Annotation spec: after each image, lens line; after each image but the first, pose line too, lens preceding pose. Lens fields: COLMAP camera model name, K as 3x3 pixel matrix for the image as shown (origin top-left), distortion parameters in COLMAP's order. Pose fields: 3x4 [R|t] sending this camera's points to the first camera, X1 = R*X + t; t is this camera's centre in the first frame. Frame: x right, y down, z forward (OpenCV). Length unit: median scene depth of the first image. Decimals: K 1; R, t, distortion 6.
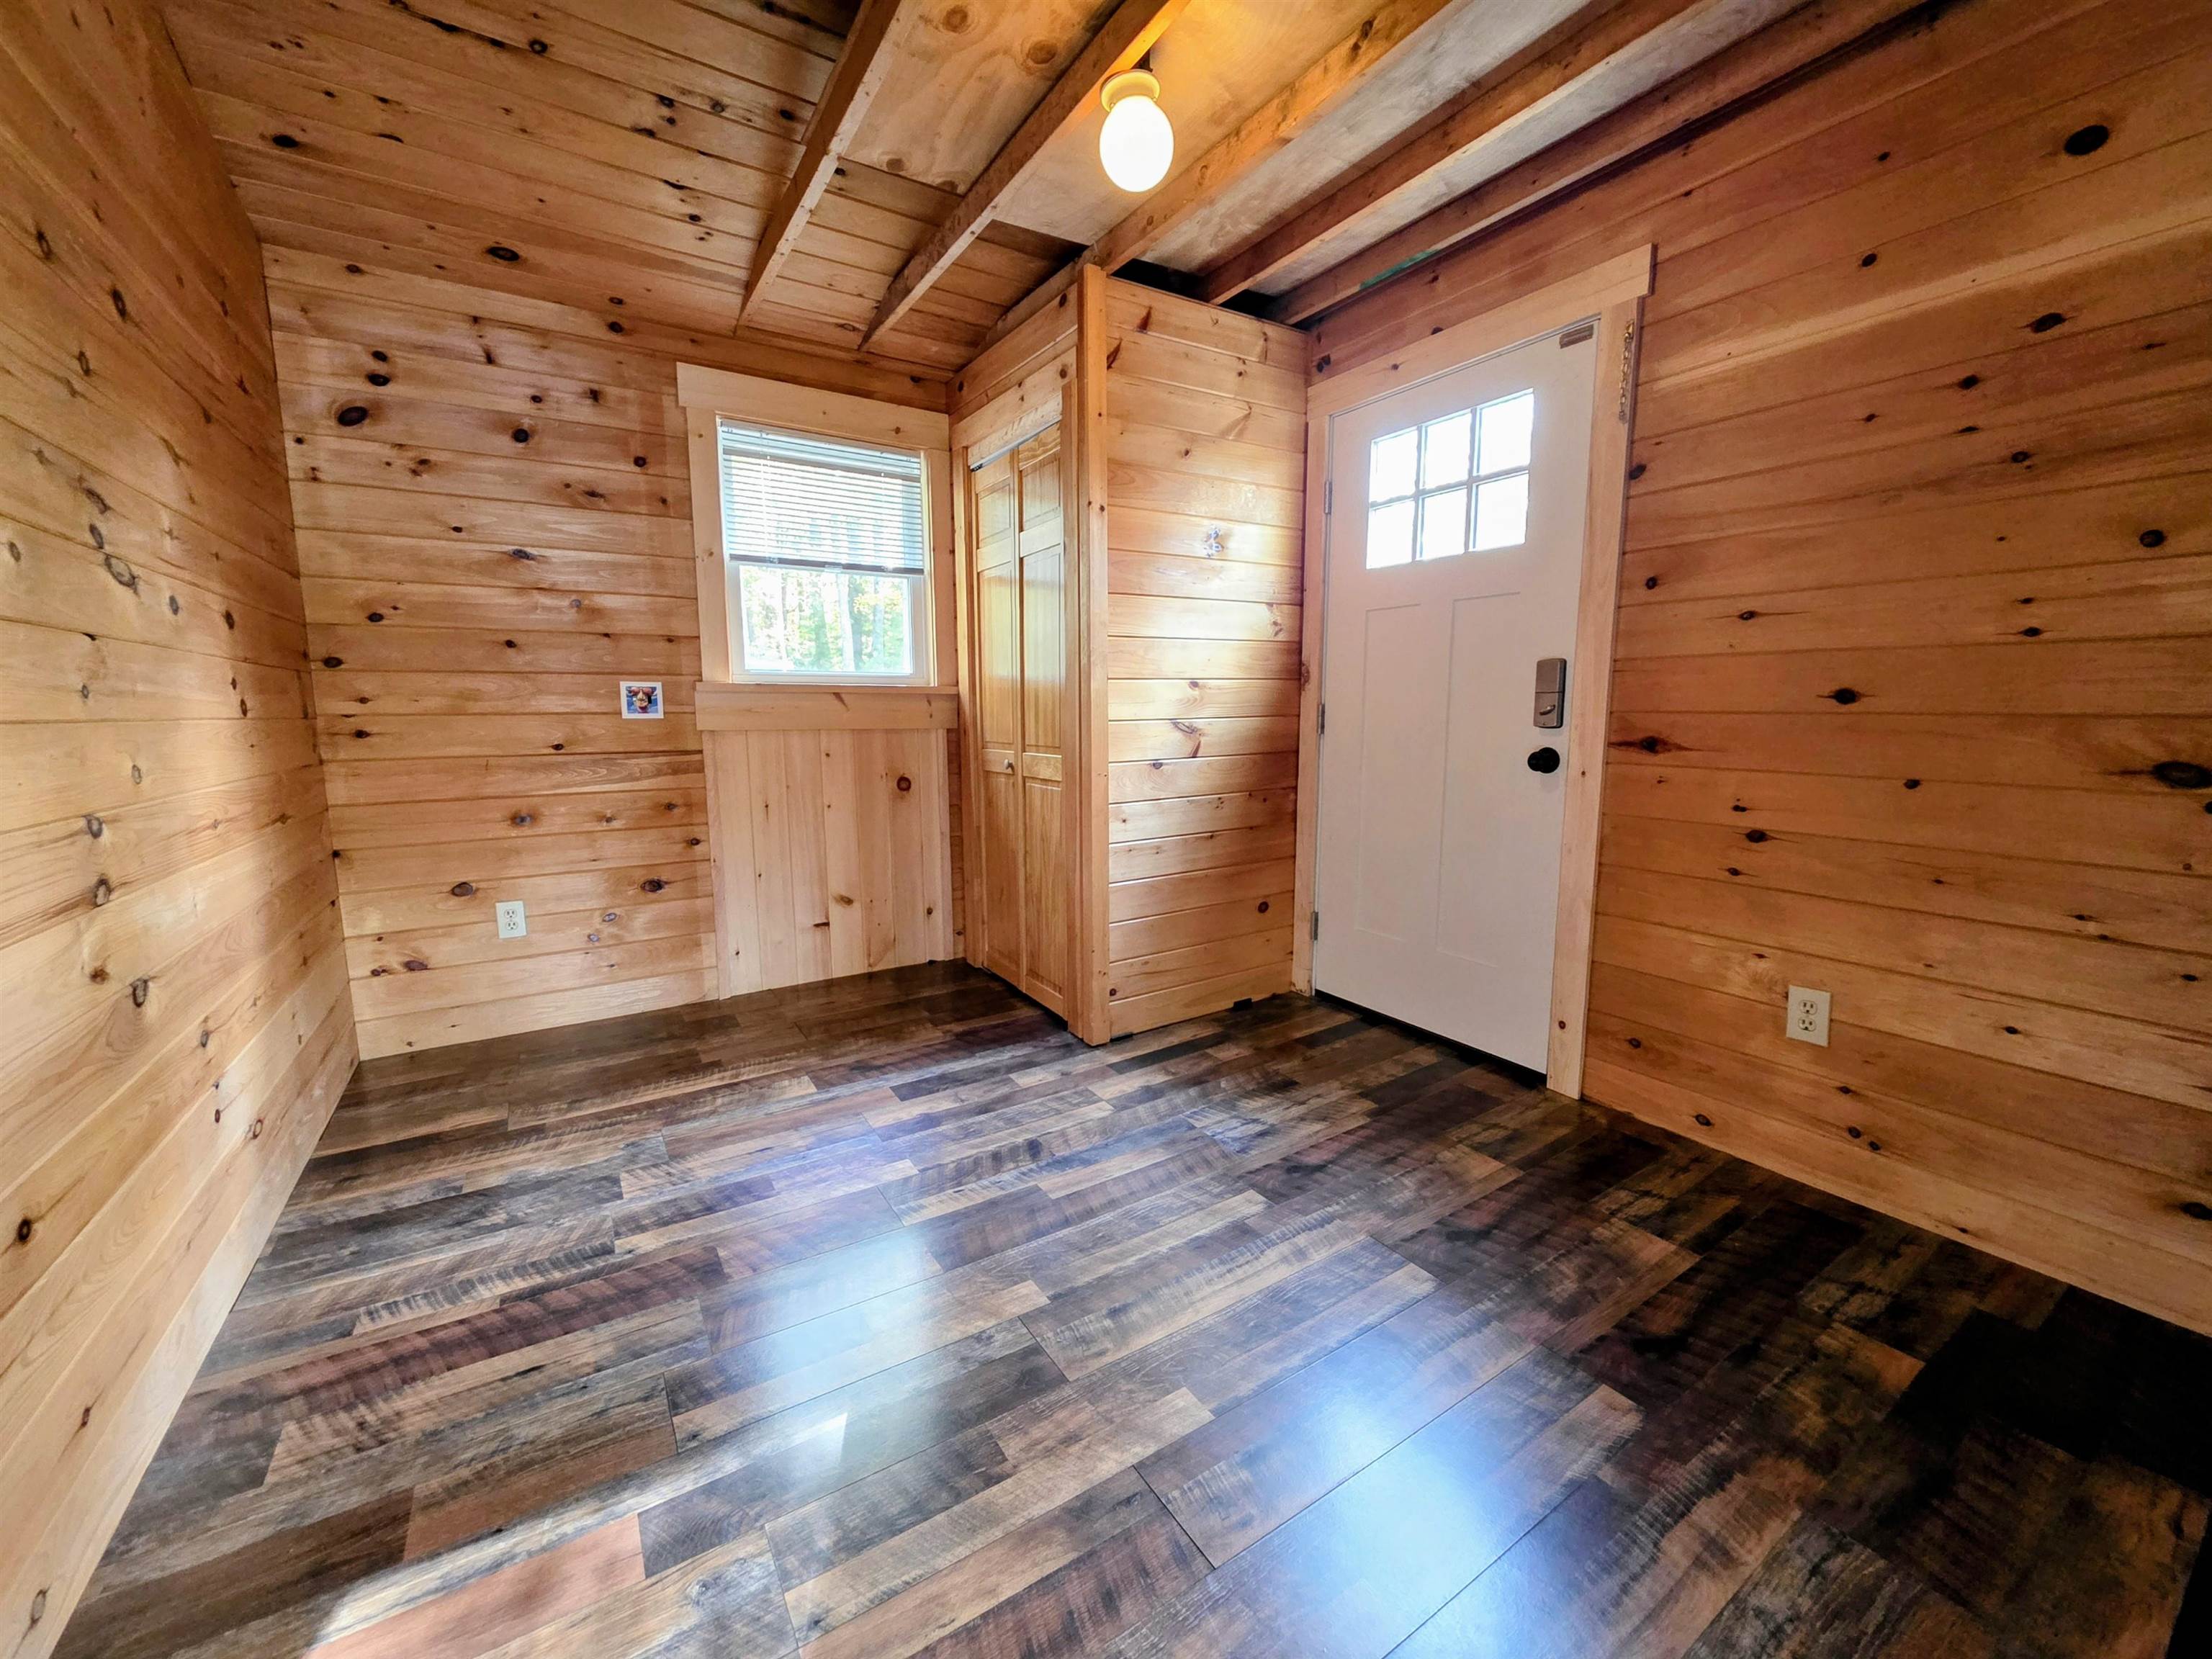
lens RADIAL K [[872.9, 0, 1092.4], [0, 872.9, 822.4], [0, 0, 1]] dist [0.003016, 0.001584]
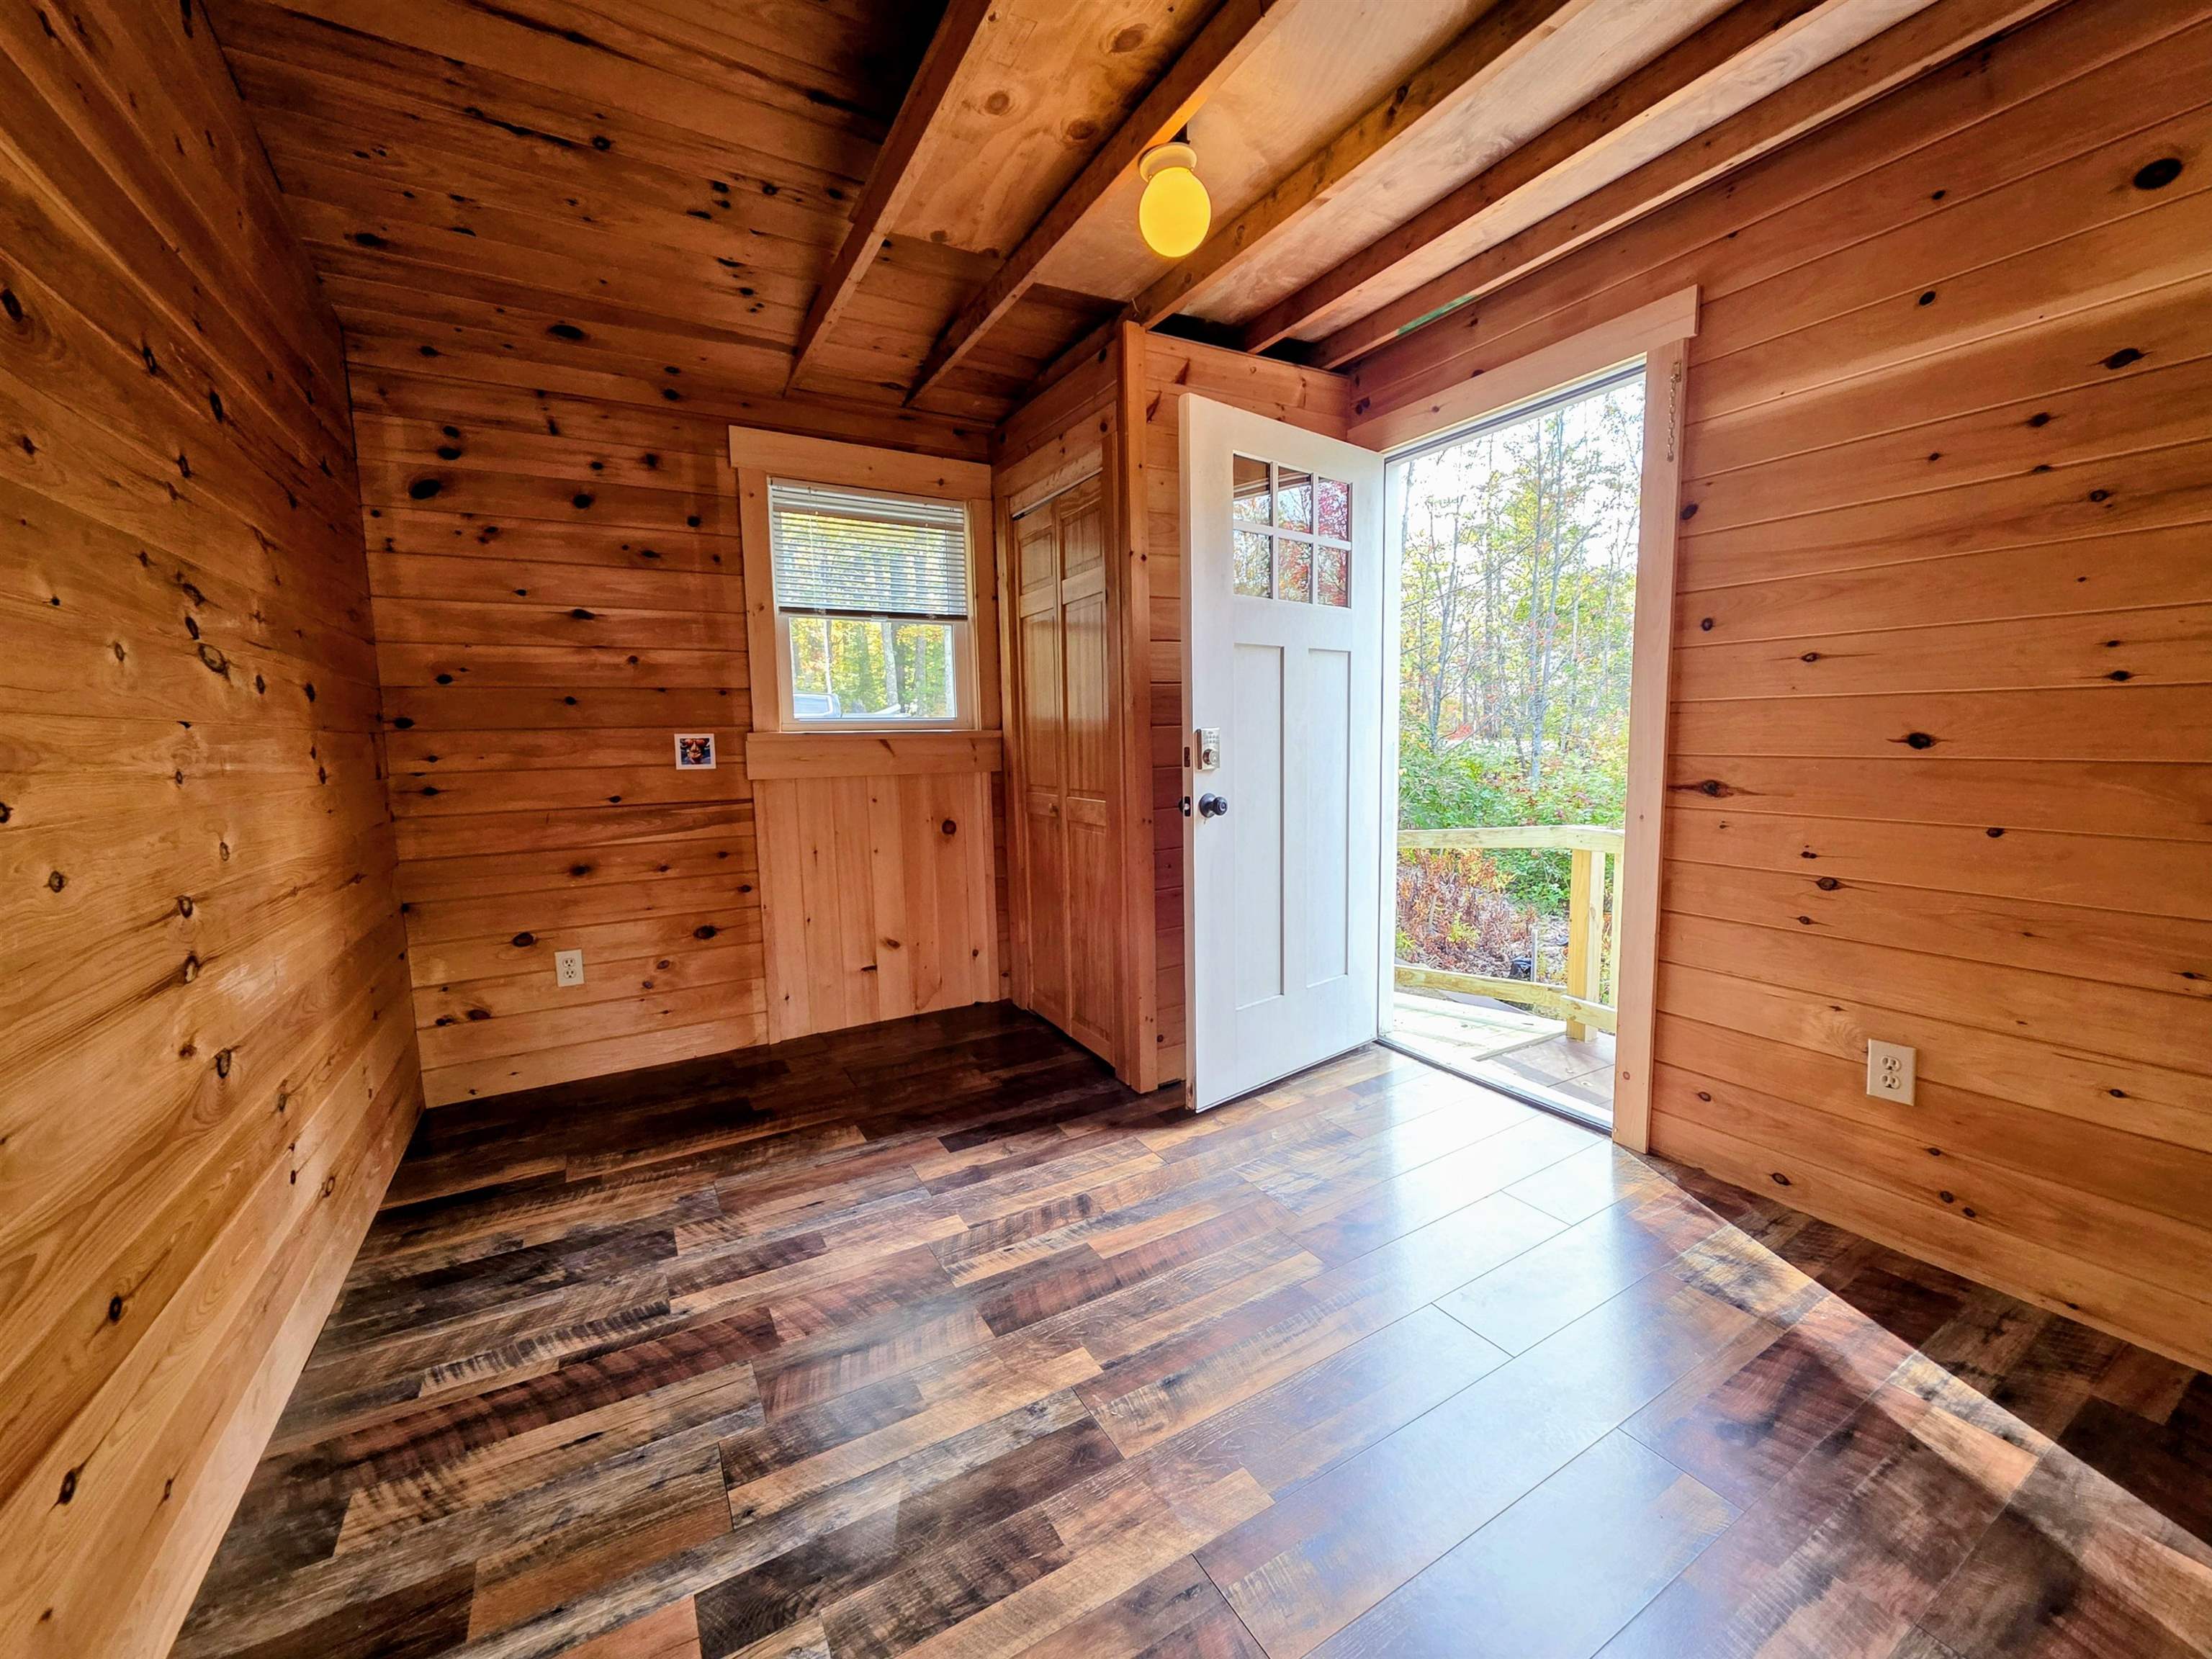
lens RADIAL K [[872.9, 0, 1098.0], [0, 872.9, 823.5], [0, 0, 1]] dist [0.003016, 0.001584]
pose [[0.999063, -0.012836, -0.041334, -0.005462], [0.011702, 0.999552, -0.027557, -0.037791], [0.041669, 0.027047, 0.998765, 0.000336]]
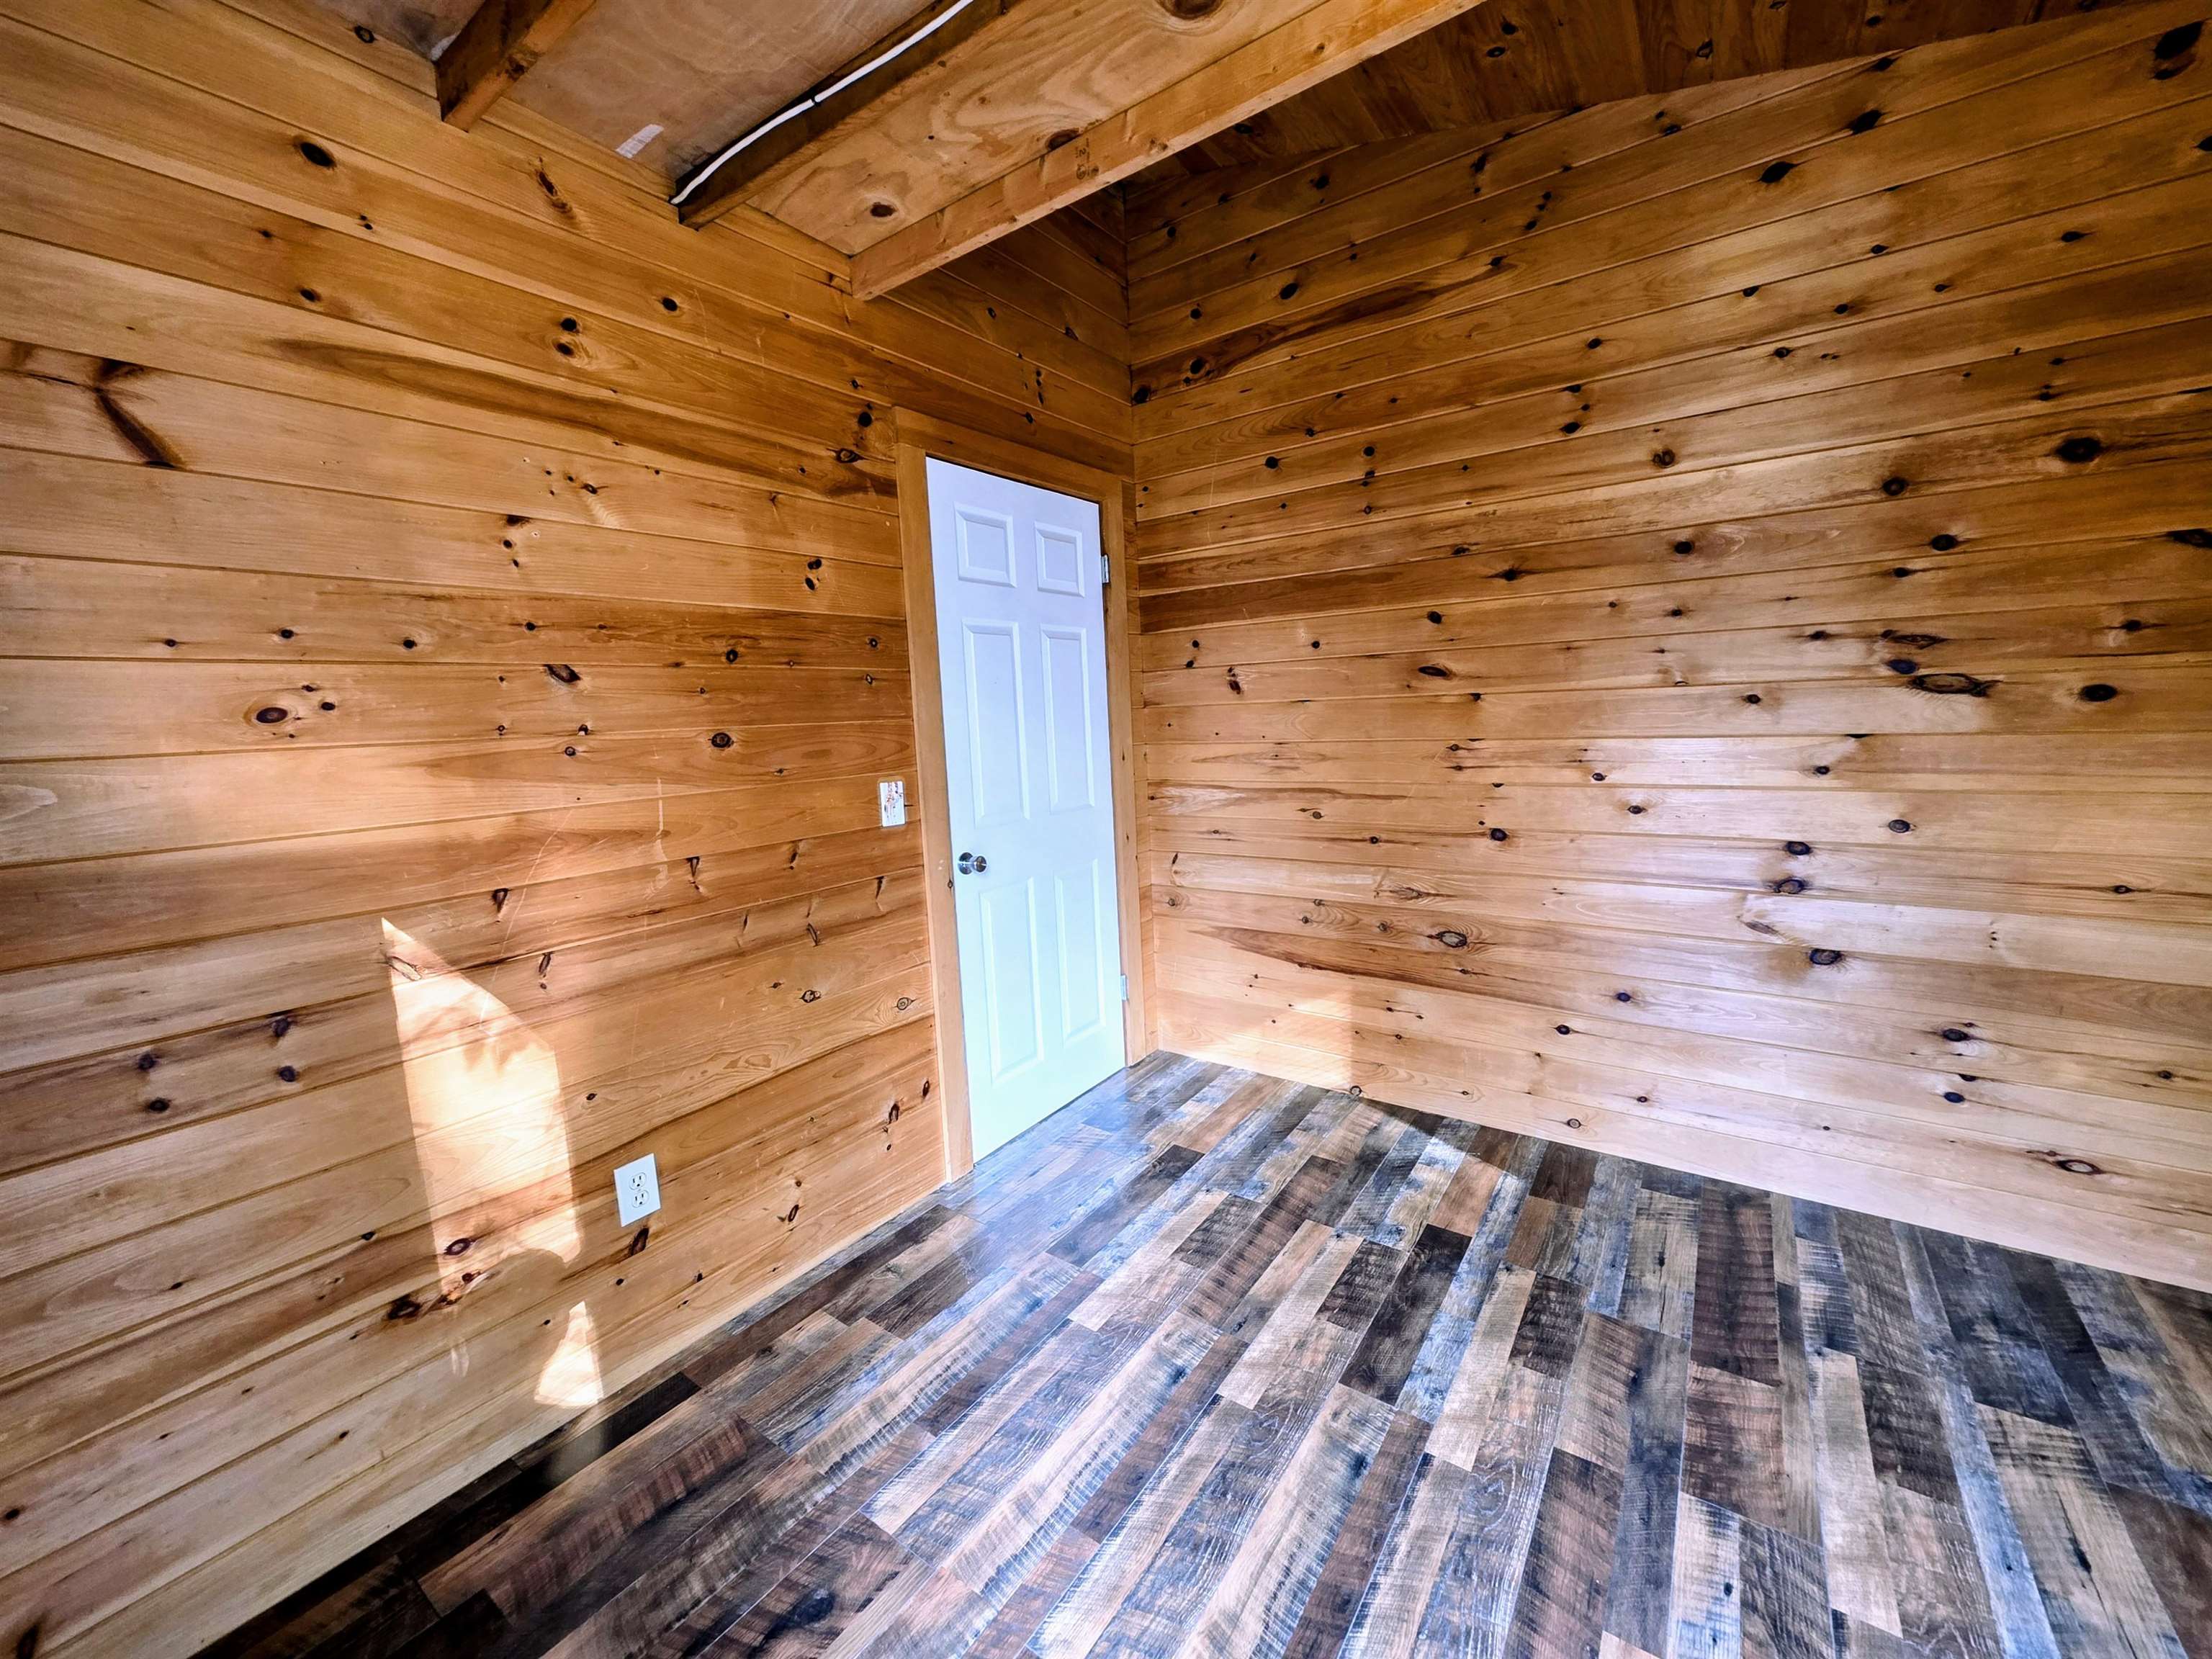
lens RADIAL K [[872.9, 0, 1108.3], [0, 872.9, 829.2], [0, 0, 1]] dist [0.003016, 0.001584]
pose [[-0.921382, 0.089740, -0.378155, 0.531708], [-0.009660, 0.967389, 0.253109, -0.323184], [0.388537, 0.236863, -0.890469, 1.449447]]
